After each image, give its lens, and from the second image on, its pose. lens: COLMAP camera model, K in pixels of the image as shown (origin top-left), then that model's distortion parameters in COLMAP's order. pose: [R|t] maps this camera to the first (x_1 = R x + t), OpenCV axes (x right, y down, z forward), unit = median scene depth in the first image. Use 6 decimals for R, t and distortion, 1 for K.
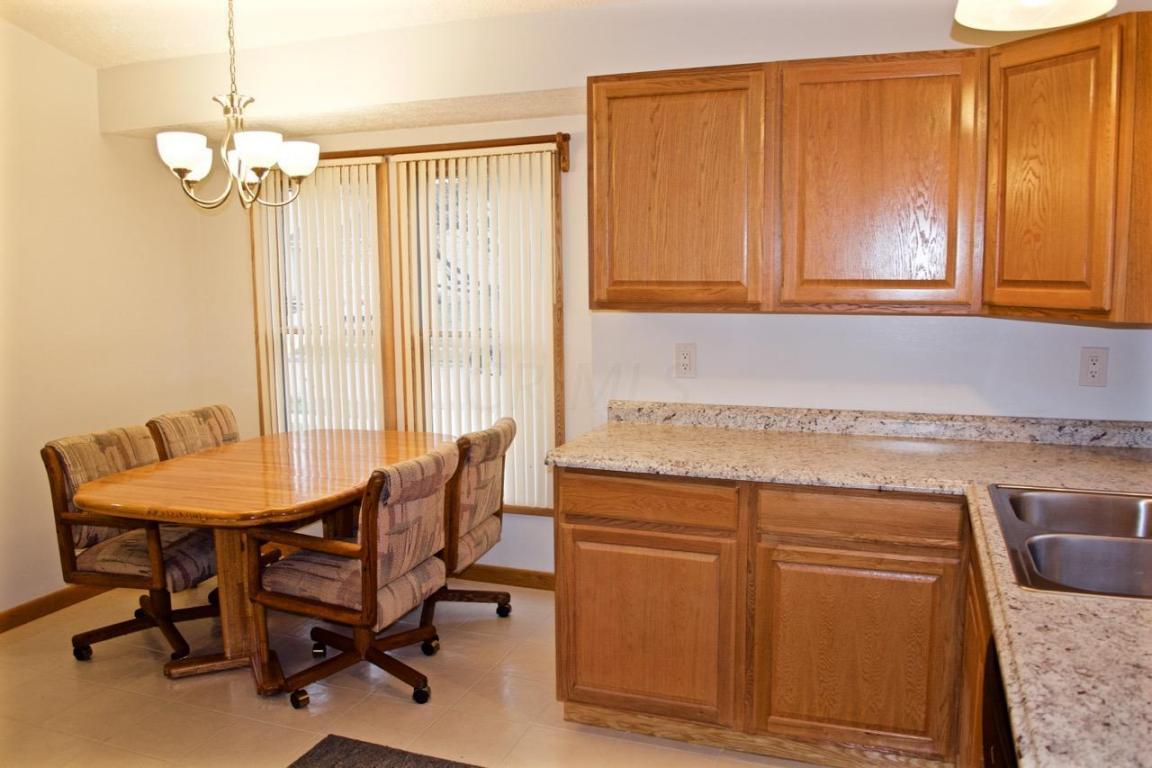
lens RADIAL K [[911.7, 0, 576.0], [0, 911.7, 384.0], [0, 0, 1]] dist [-0.071531, 0.002142]
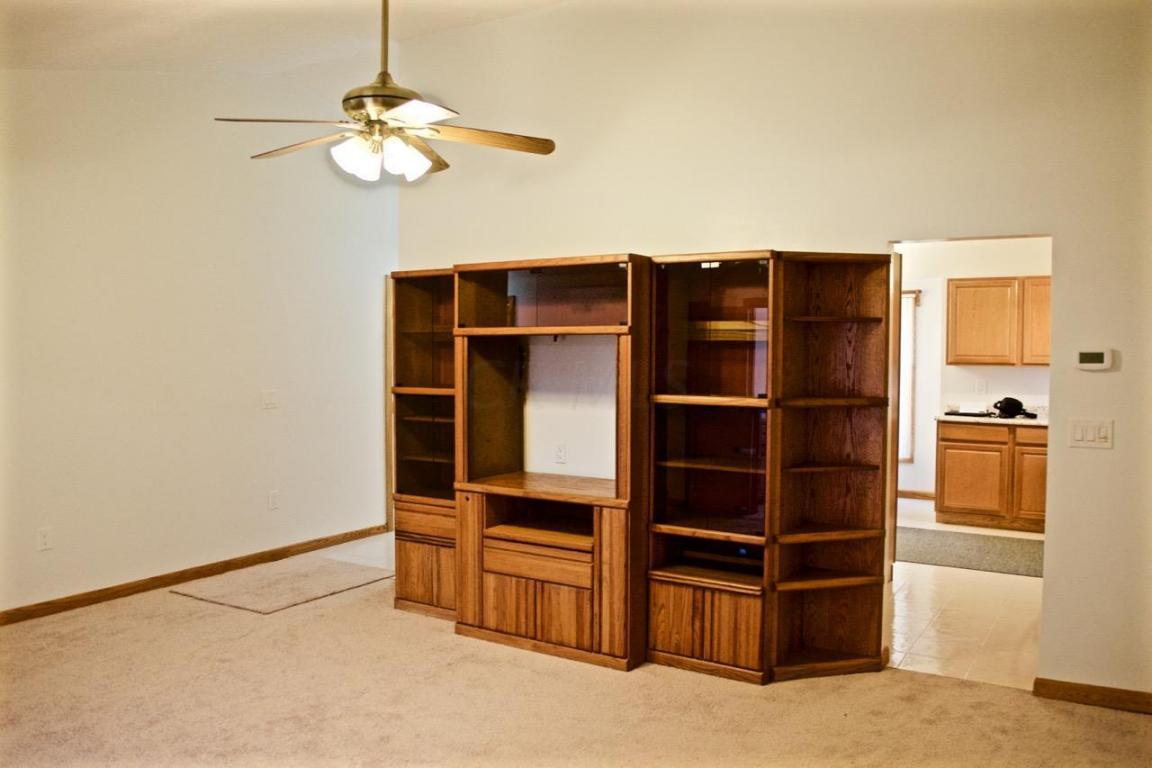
lens RADIAL K [[911.7, 0, 576.0], [0, 911.7, 384.0], [0, 0, 1]] dist [-0.071531, 0.002142]
pose [[0.980682, 0.024744, -0.194036, -0.575932], [-0.038652, 0.996921, -0.068220, 0.208131], [0.191751, 0.074402, 0.978619, -1.910827]]
